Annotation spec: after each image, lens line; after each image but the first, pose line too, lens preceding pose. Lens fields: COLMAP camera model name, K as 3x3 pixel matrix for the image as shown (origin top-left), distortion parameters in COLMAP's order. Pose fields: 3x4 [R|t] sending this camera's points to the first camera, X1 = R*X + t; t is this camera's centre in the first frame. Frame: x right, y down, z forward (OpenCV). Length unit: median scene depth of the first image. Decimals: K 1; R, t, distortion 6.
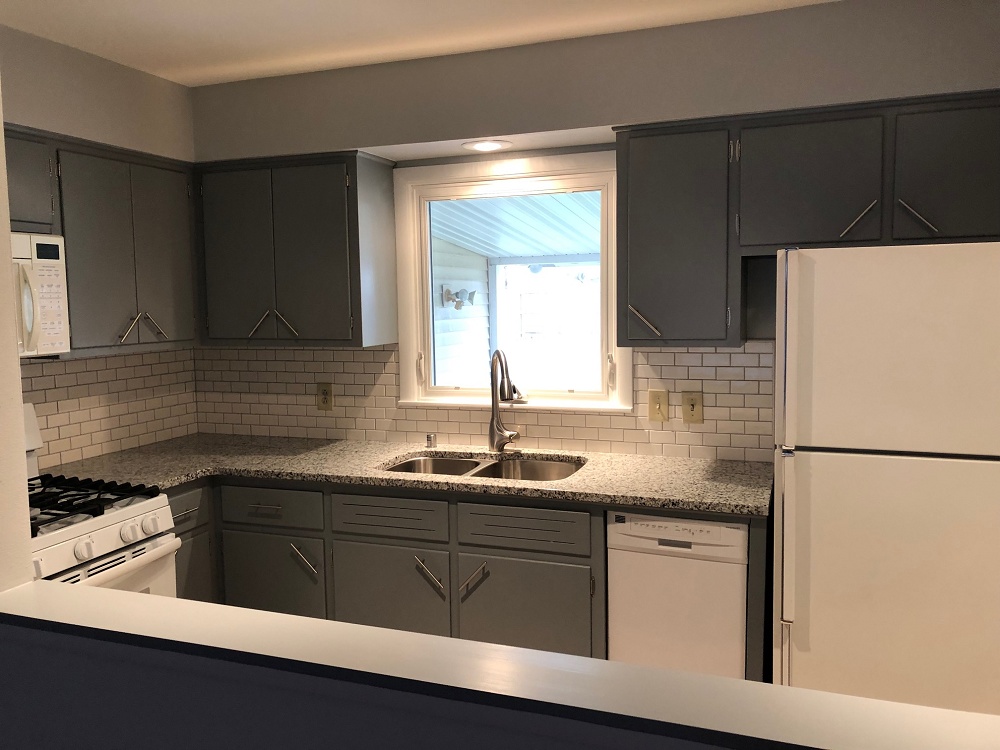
lens RADIAL K [[816.5, 0, 500.6], [0, 816.5, 365.3], [0, 0, 1]] dist [0.060532, -0.099768]
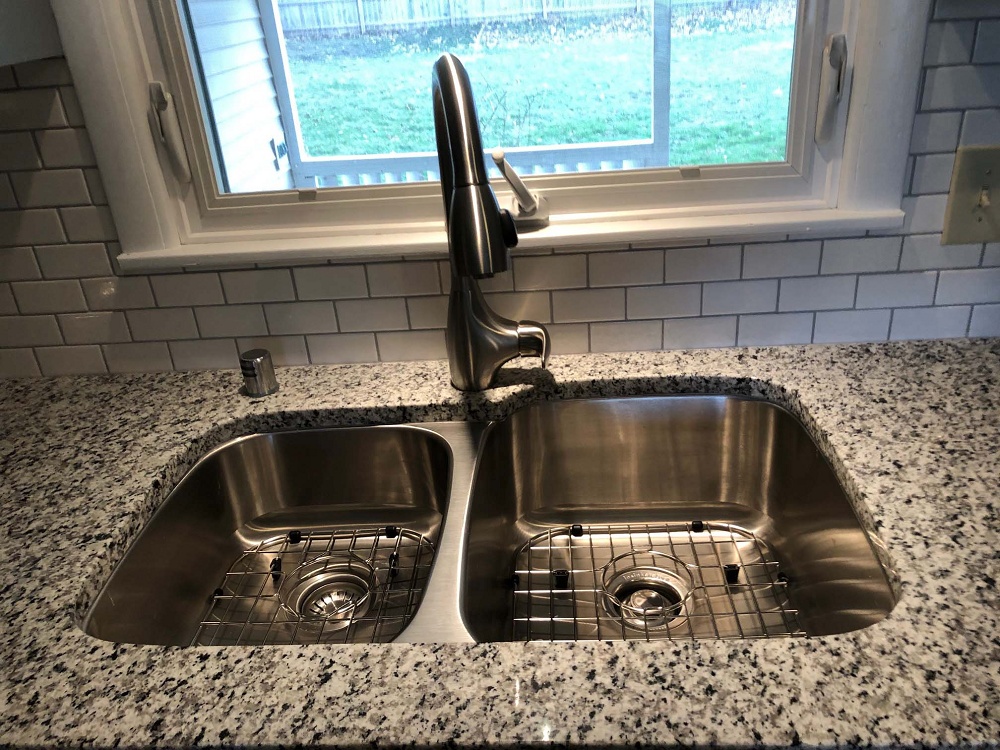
lens RADIAL K [[816.5, 0, 500.6], [0, 816.5, 365.3], [0, 0, 1]] dist [0.060532, -0.099768]
pose [[0.954675, -0.173496, 0.241857, -0.070909], [0.080684, 0.932973, 0.350786, -0.015677], [-0.286506, -0.315373, 0.904685, 0.681948]]
